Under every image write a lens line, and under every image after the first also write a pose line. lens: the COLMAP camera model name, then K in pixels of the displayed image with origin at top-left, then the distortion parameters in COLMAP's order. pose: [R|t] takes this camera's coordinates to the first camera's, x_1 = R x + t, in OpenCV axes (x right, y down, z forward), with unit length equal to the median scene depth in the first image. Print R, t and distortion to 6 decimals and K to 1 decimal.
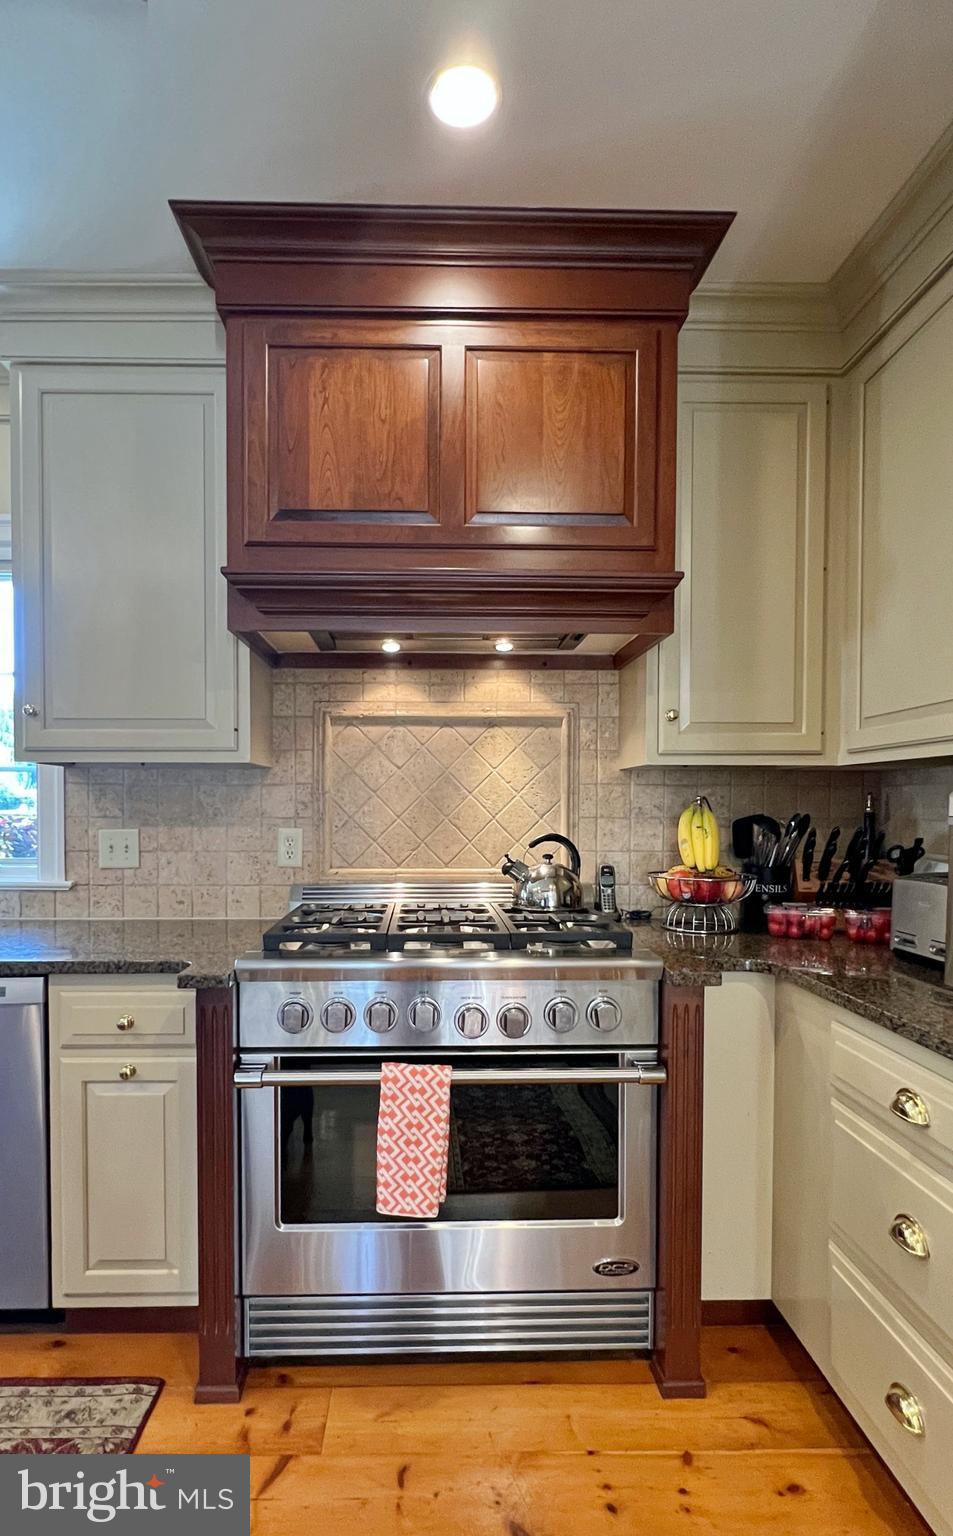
lens RADIAL K [[694.7, 0, 433.6], [0, 694.7, 824.0], [0, 0, 1]] dist [-0.028481, -0.001066]
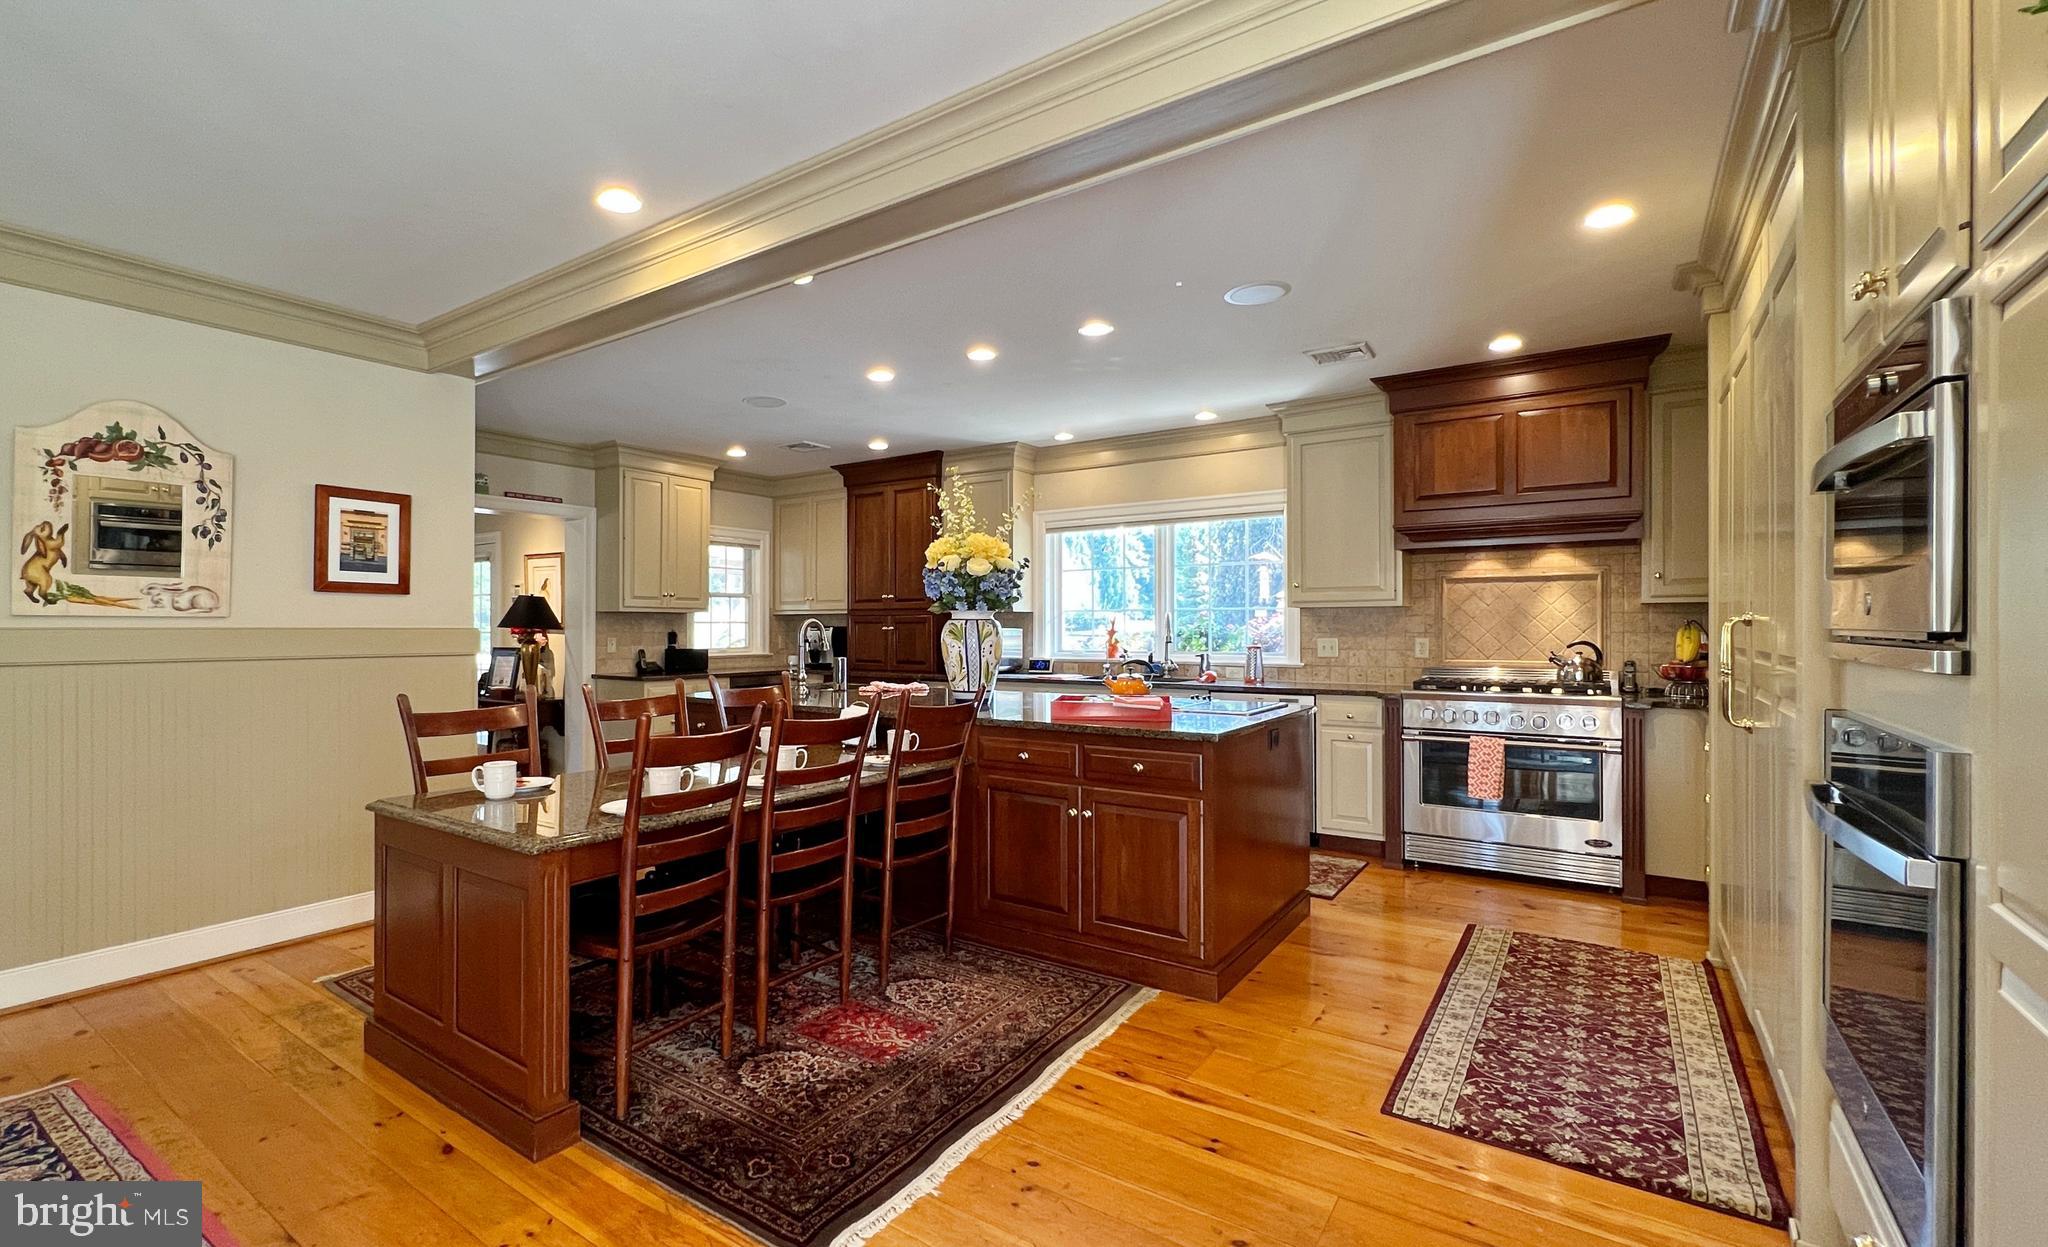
lens RADIAL K [[899.9, 0, 945.8], [0, 899.9, 630.7], [0, 0, 1]] dist [0.004394, 0.000141]
pose [[0.794927, -0.002634, -0.606700, 0.288964], [-0.009508, 0.999814, -0.016799, 0.044840], [0.606631, 0.019122, 0.794754, -1.991192]]
